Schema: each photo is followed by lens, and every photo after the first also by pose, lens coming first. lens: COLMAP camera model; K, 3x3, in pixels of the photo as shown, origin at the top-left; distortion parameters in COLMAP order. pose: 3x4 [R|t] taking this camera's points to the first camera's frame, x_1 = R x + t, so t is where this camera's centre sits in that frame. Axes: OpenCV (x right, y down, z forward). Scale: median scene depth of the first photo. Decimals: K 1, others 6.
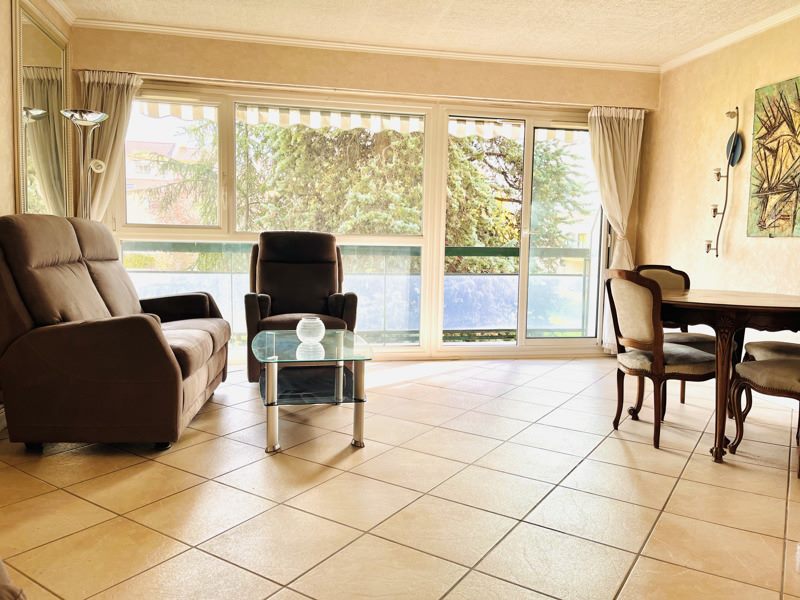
lens RADIAL K [[606.8, 0, 398.9], [0, 606.8, 299.9], [0, 0, 1]] dist [0.038613, 0.002687]
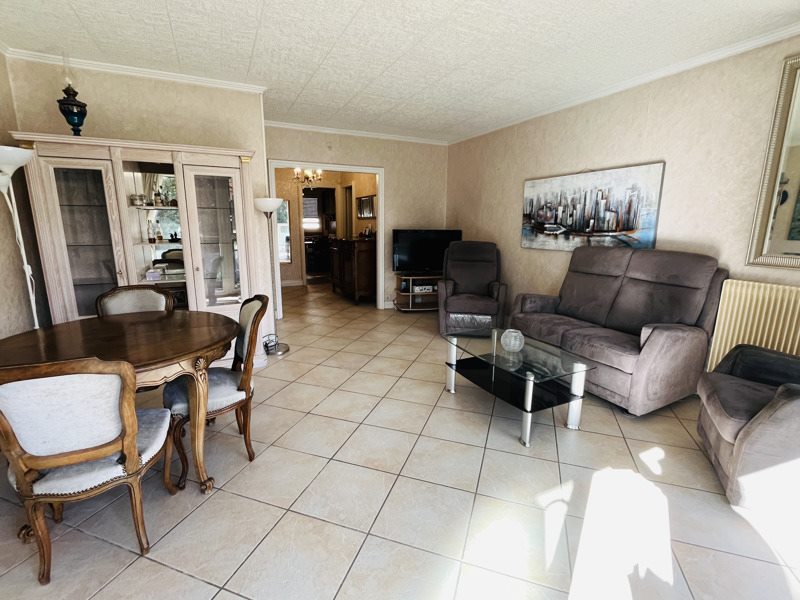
lens RADIAL K [[381.5, 0, 398.8], [0, 381.5, 301.3], [0, 0, 1]] dist [0.000761, -0.000254]
pose [[-0.970371, 0.023310, -0.240494, 0.072068], [-0.049363, 0.955218, 0.291758, -0.064087], [0.236525, 0.294985, -0.925764, 0.425842]]
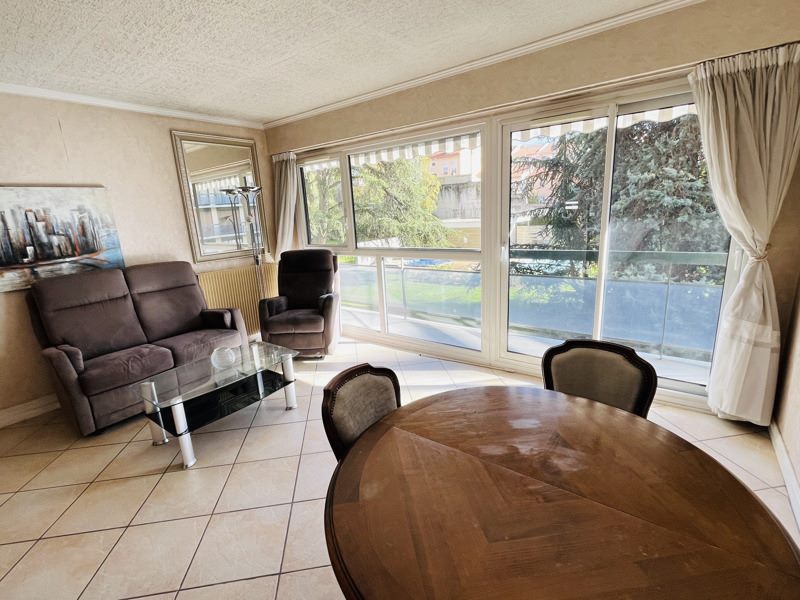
lens RADIAL K [[381.5, 0, 398.3], [0, 381.5, 299.9], [0, 0, 1]] dist [0.000761, -0.000254]
pose [[0.660558, 0.119934, -0.741134, 0.182831], [-0.006005, 0.987970, 0.154526, -0.051277], [0.750751, -0.097623, 0.653332, 0.187990]]
